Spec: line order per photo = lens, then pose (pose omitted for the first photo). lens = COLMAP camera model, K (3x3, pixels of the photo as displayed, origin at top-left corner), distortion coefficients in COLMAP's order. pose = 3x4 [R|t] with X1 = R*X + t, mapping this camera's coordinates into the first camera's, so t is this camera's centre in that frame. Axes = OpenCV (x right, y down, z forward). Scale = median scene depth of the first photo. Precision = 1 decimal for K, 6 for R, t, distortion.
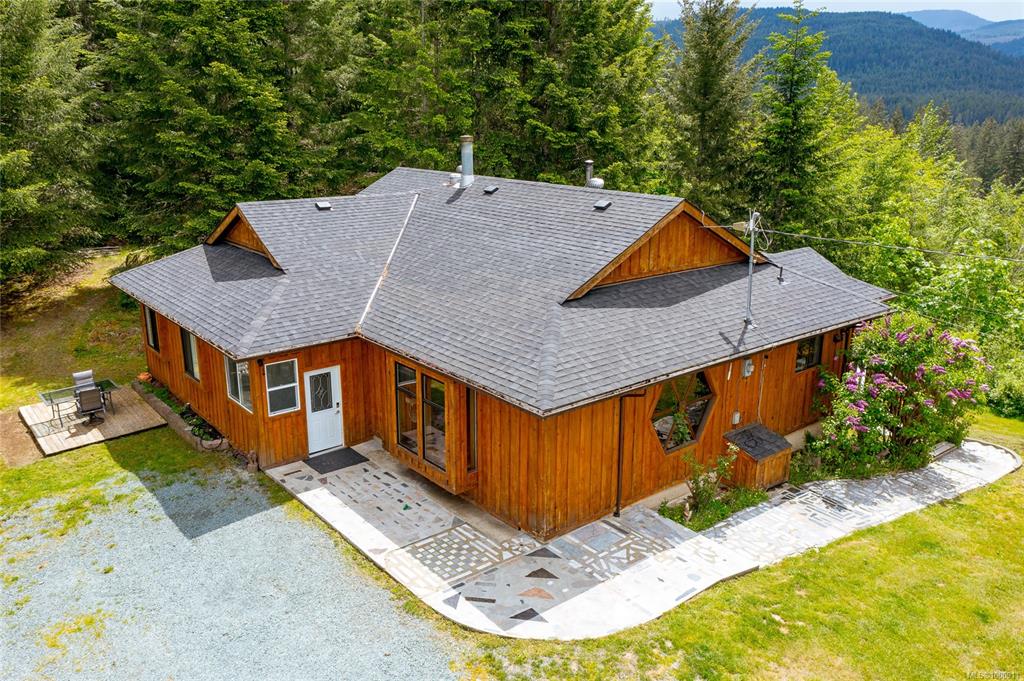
lens RADIAL K [[816.4, 0, 512.0], [0, 816.4, 340.5], [0, 0, 1]] dist [-0.006022, 0.003089]
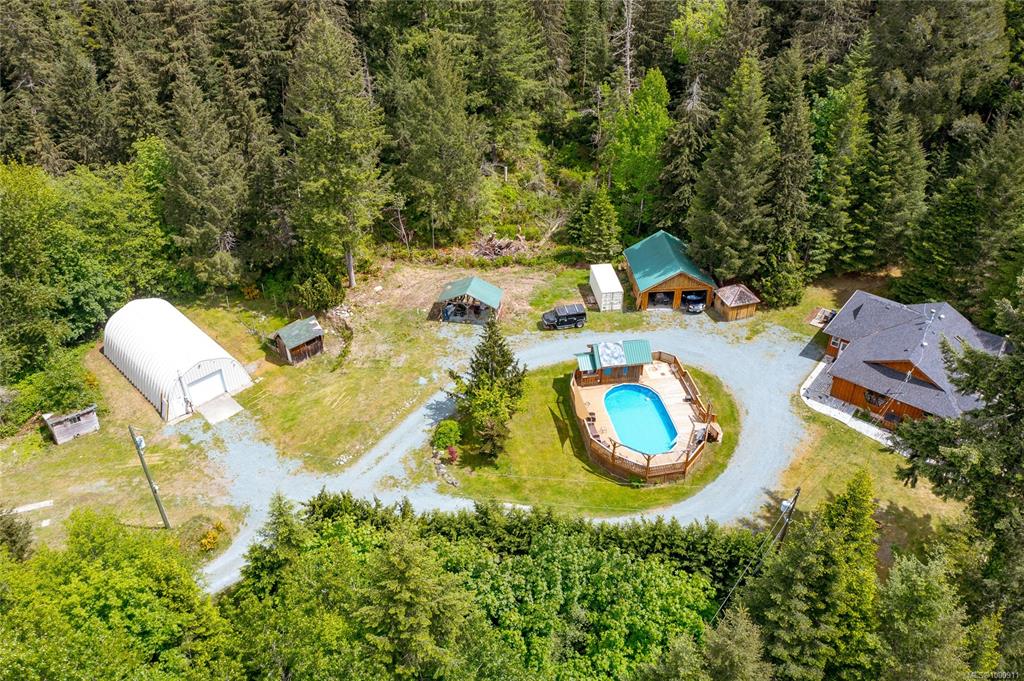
lens RADIAL K [[816.4, 0, 512.0], [0, 816.4, 340.5], [0, 0, 1]] dist [-0.006022, 0.003089]
pose [[0.219862, 0.564115, -0.795886, 2.960598], [-0.263830, 0.819830, 0.508205, -1.797054], [0.939178, 0.098244, 0.329080, -2.206702]]
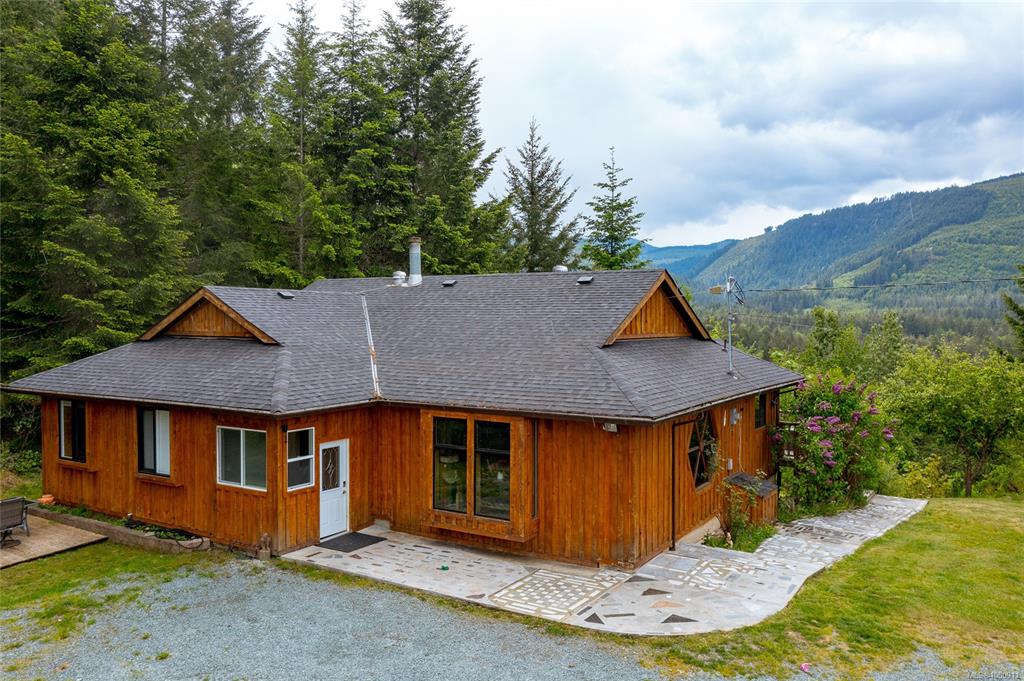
lens RADIAL K [[812.3, 0, 512.0], [0, 812.3, 340.5], [0, 0, 1]] dist [-0.009018, -0.002317]
pose [[0.946280, -0.011461, 0.323146, -0.351398], [0.090790, 0.968586, -0.231513, 0.161969], [-0.310341, 0.248415, 0.917594, 0.061336]]
